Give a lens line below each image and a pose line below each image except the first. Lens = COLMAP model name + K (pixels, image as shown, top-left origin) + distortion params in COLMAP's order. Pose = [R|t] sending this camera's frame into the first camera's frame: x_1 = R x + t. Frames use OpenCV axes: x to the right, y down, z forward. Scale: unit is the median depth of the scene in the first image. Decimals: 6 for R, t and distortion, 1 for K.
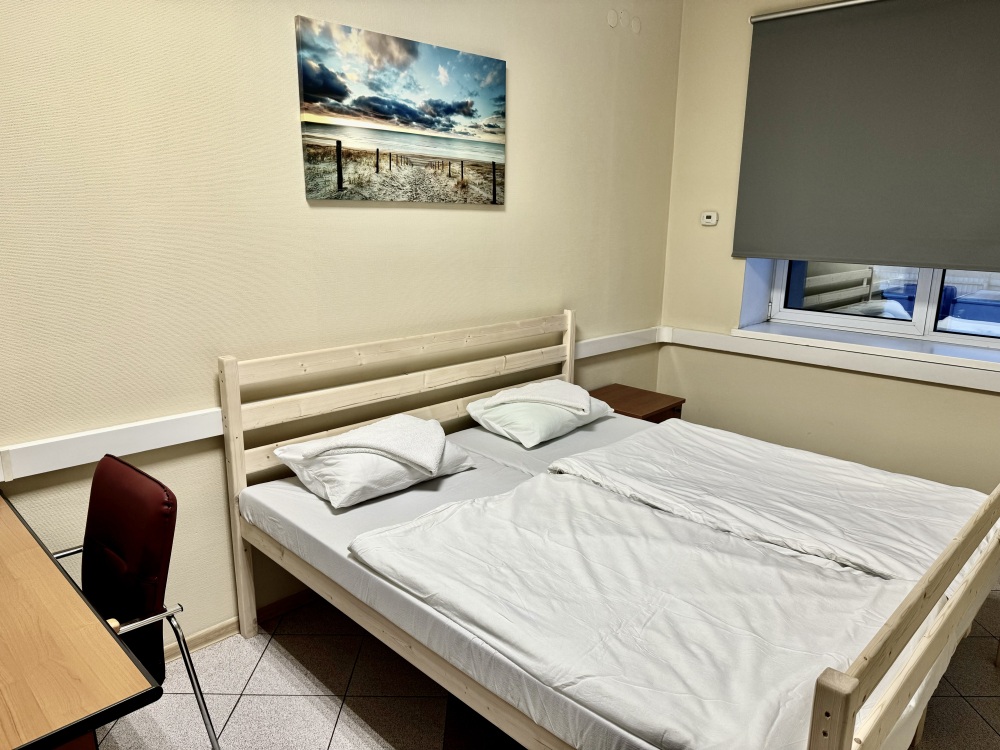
lens RADIAL K [[705.8, 0, 524.5], [0, 705.8, 380.3], [0, 0, 1]] dist [0.053042, -0.059974]
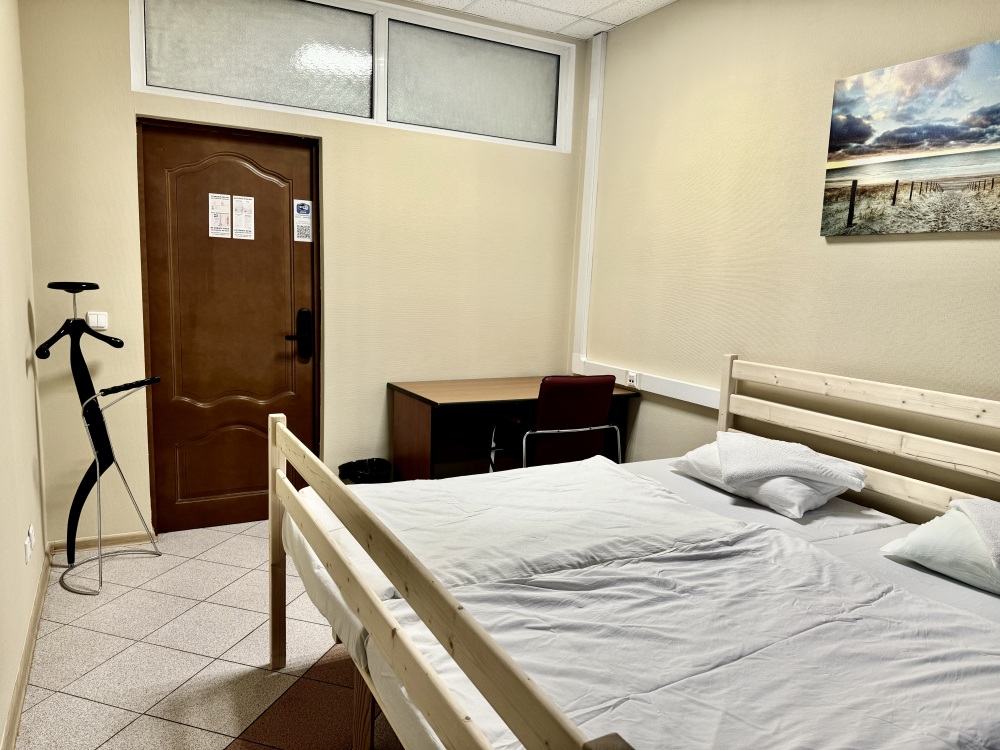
lens RADIAL K [[705.8, 0, 499.1], [0, 705.8, 372.2], [0, 0, 1]] dist [0.053042, -0.059974]
pose [[-0.312839, 0.101735, -0.944342, 0.905582], [-0.268445, 0.944240, 0.190653, -0.126074], [0.911081, 0.313148, -0.268085, 0.872640]]
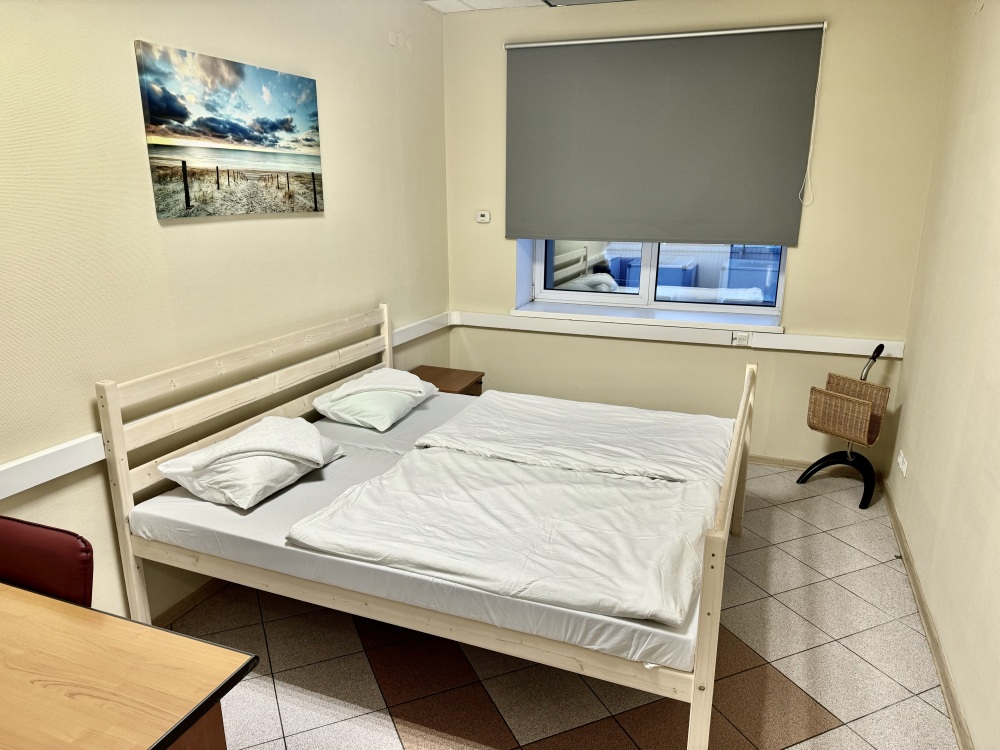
lens RADIAL K [[705.8, 0, 533.6], [0, 705.8, 376.4], [0, 0, 1]] dist [0.053042, -0.059974]
pose [[0.912307, -0.111063, 0.394158, -0.235243], [0.098013, 0.993764, 0.053157, -0.030874], [-0.397604, -0.009863, 0.917504, -0.149791]]
